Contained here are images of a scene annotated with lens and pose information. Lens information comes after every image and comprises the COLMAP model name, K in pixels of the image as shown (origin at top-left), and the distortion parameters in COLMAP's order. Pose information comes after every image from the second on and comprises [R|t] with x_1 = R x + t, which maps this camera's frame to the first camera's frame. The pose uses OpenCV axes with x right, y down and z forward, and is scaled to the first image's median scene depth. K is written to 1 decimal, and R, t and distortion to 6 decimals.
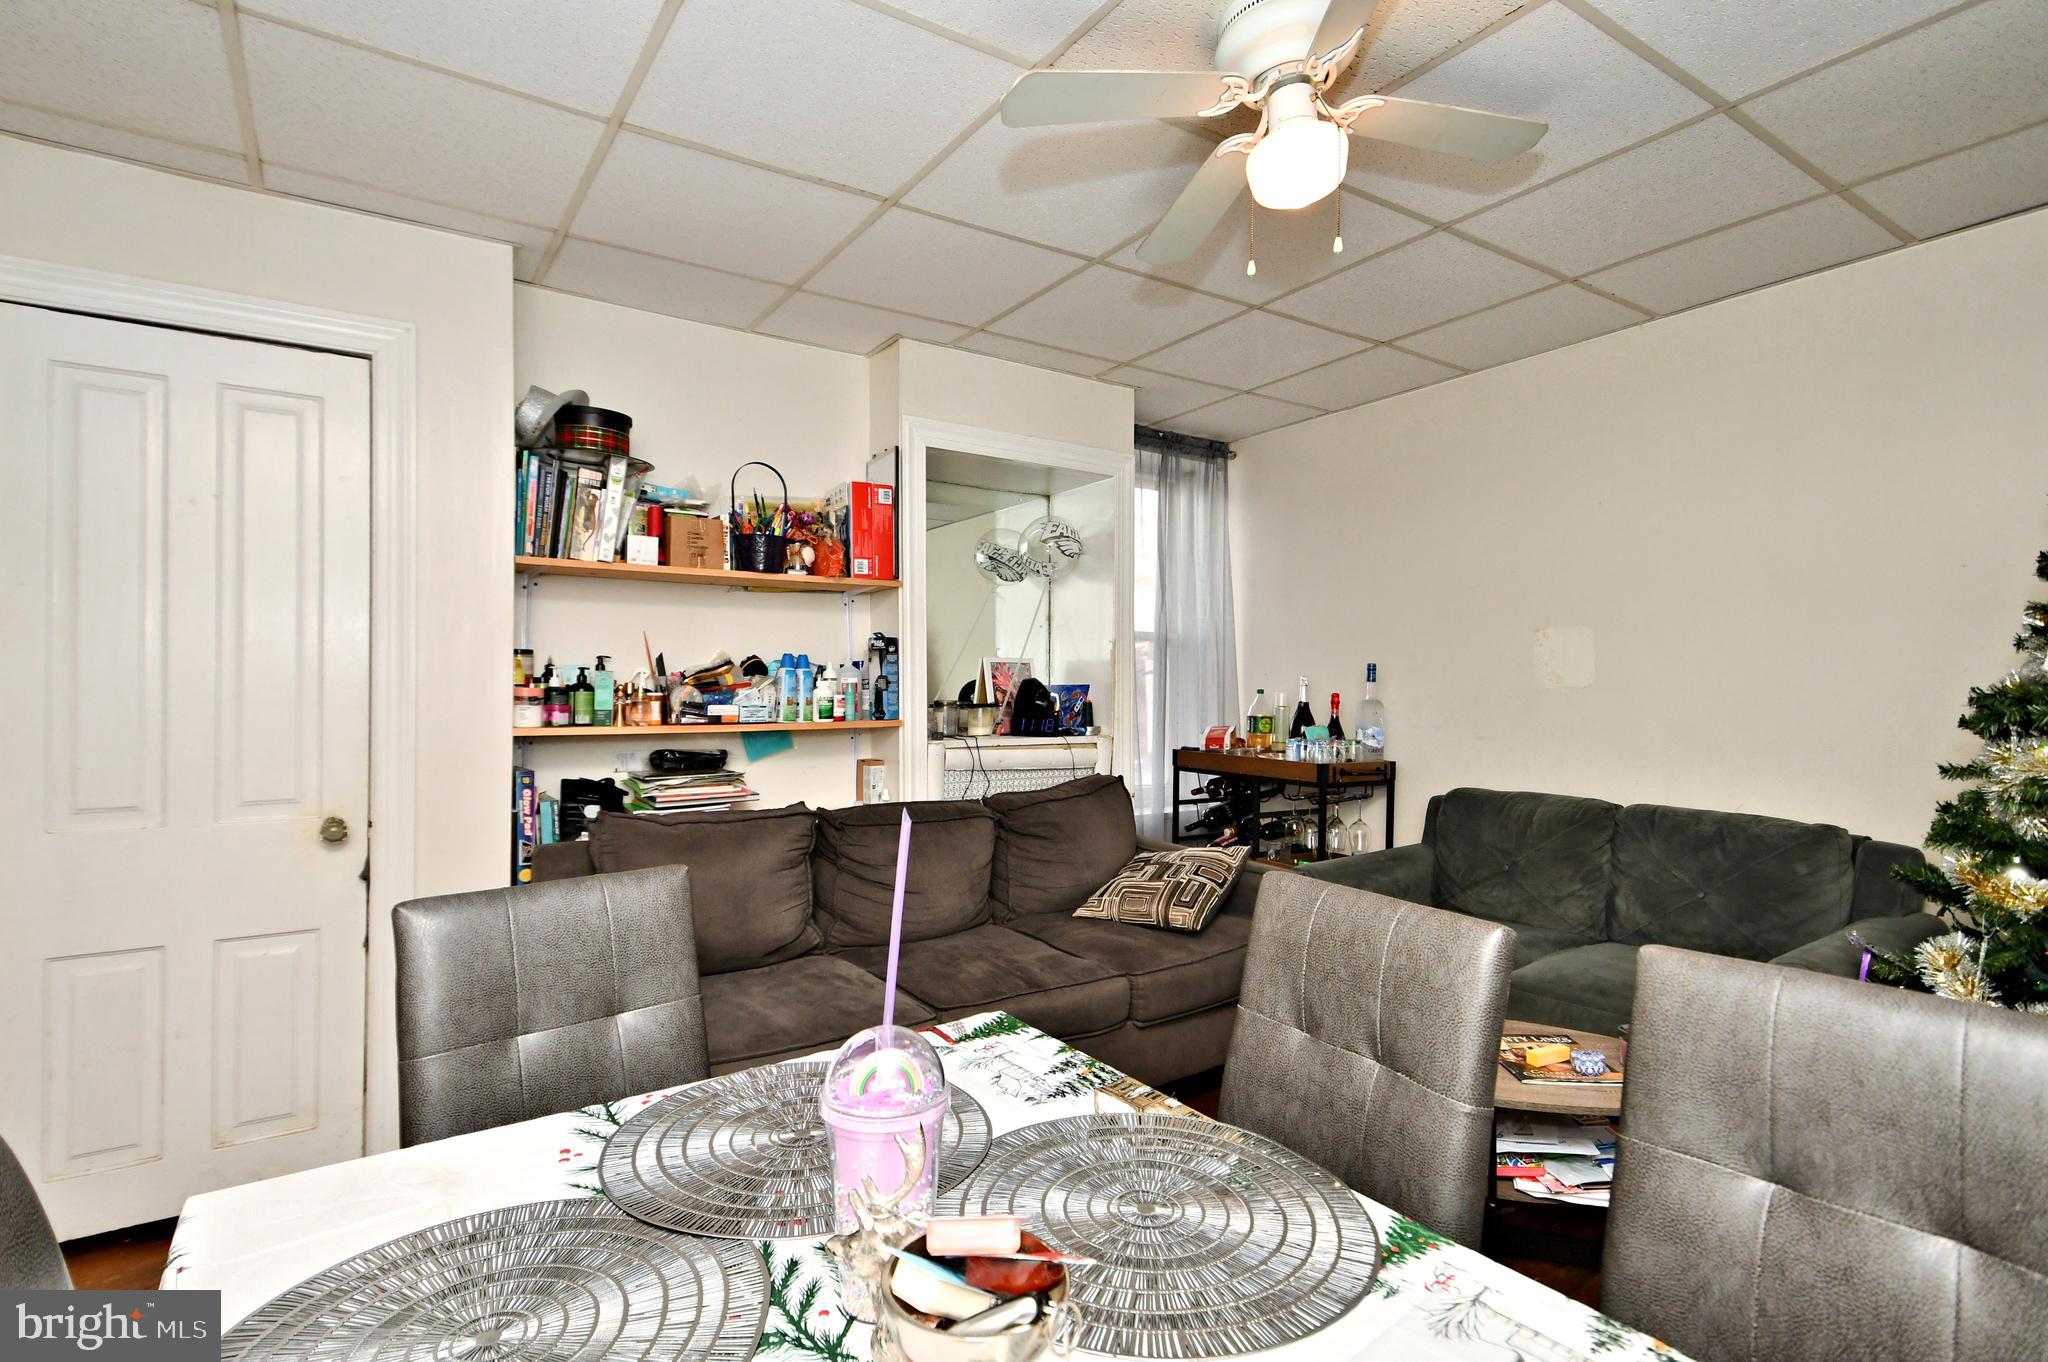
lens RADIAL K [[1001.9, 0, 1024.4], [0, 1001.9, 672.9], [0, 0, 1]] dist [0.067917, -0.049636]
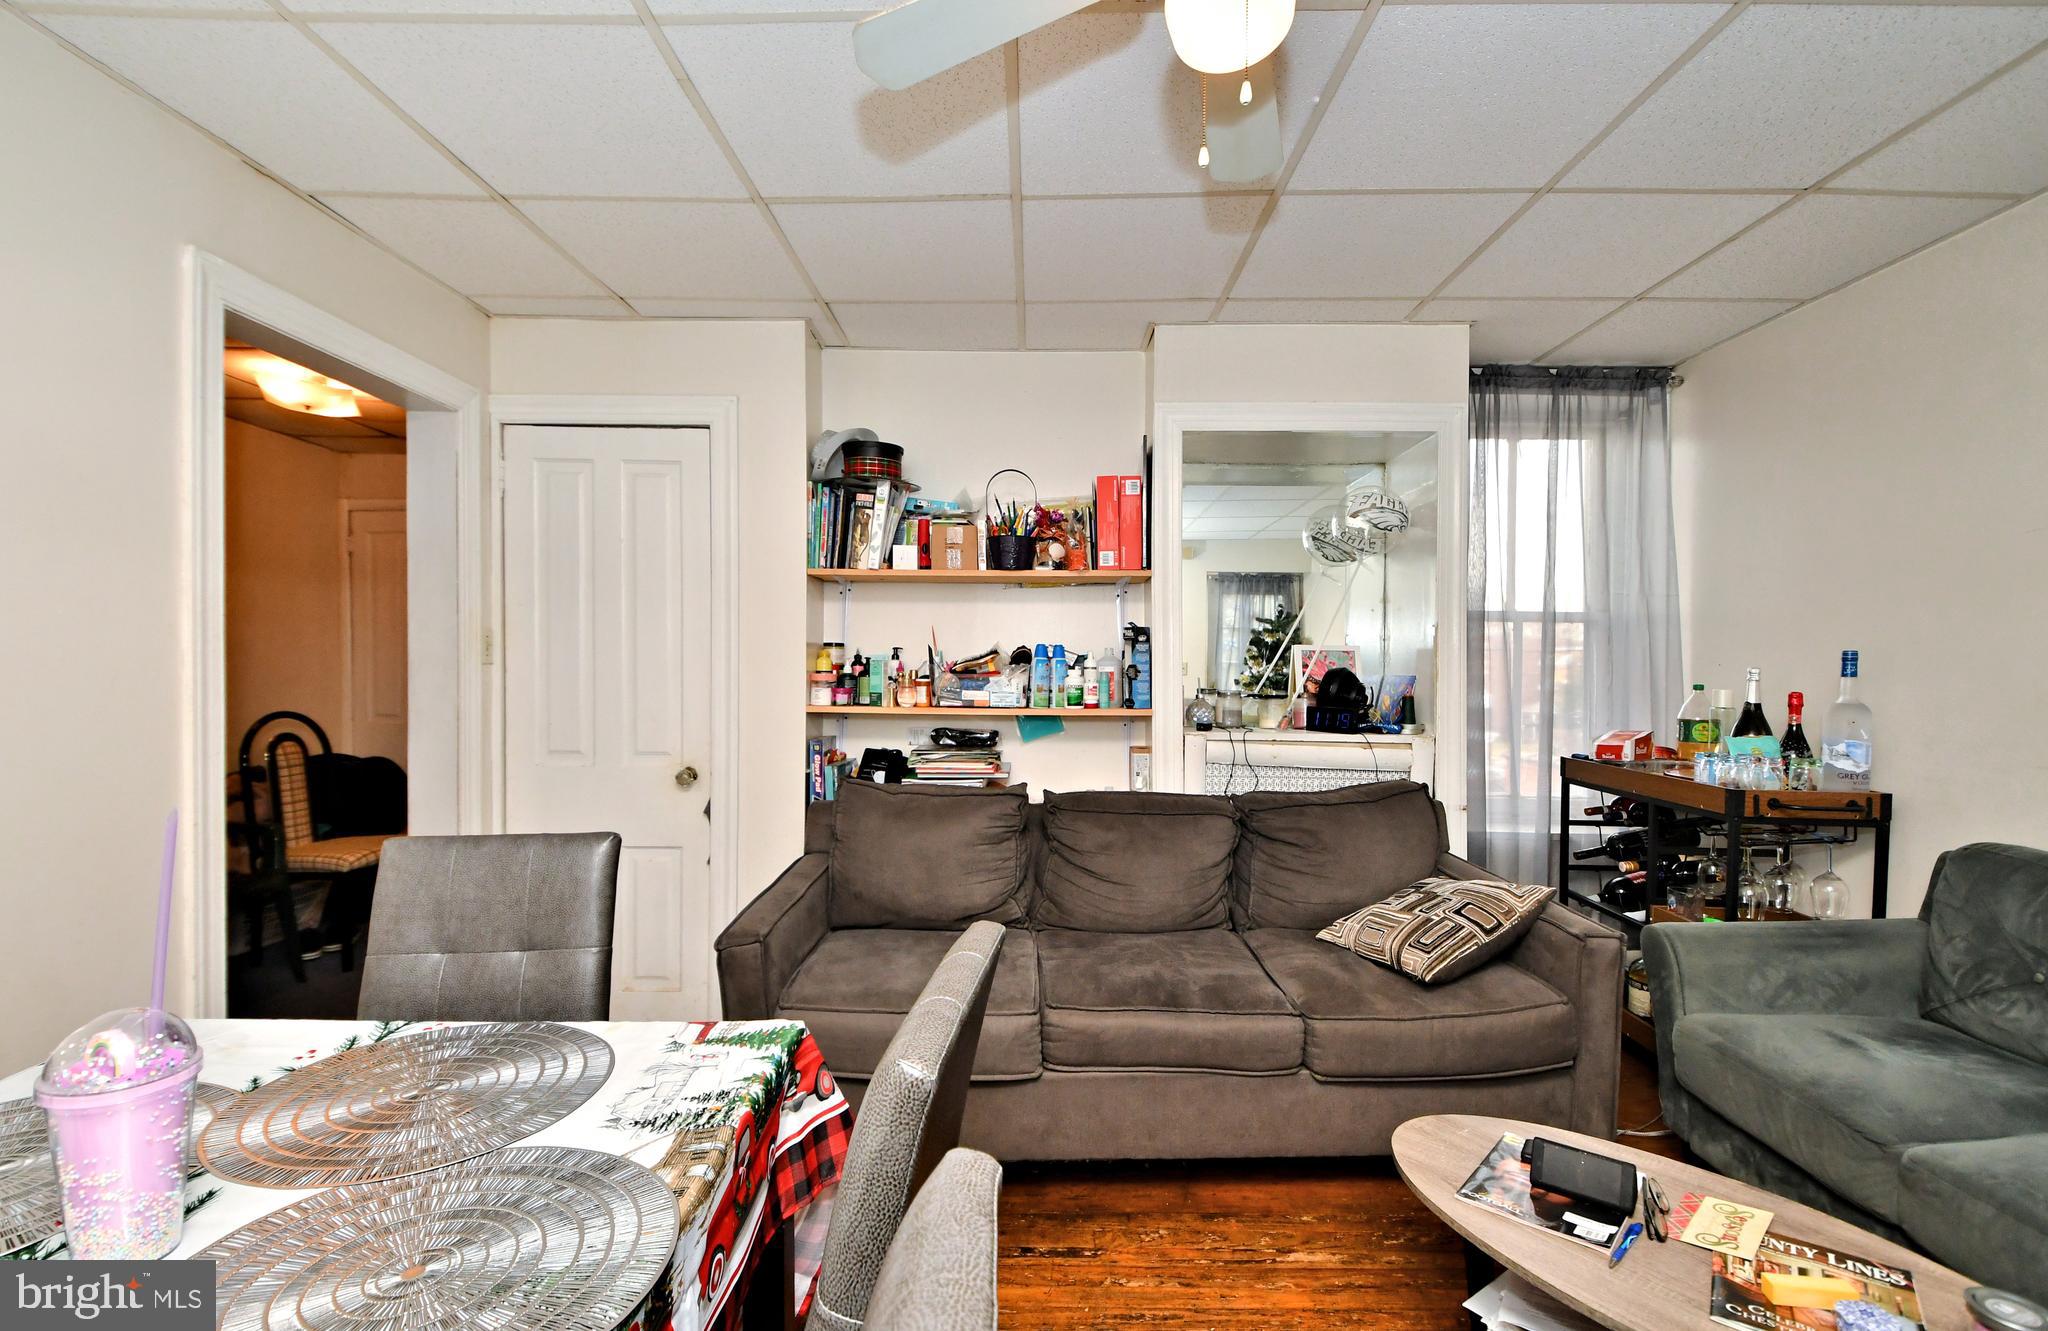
lens RADIAL K [[910.9, 0, 1024.0], [0, 910.9, 665.5], [0, 0, 1]] dist [0.054233, -0.038915]
pose [[0.818948, 0.007245, -0.573822, 0.303075], [-0.001435, 0.999943, 0.010577, -0.006434], [0.573866, -0.007839, 0.818912, 0.188568]]
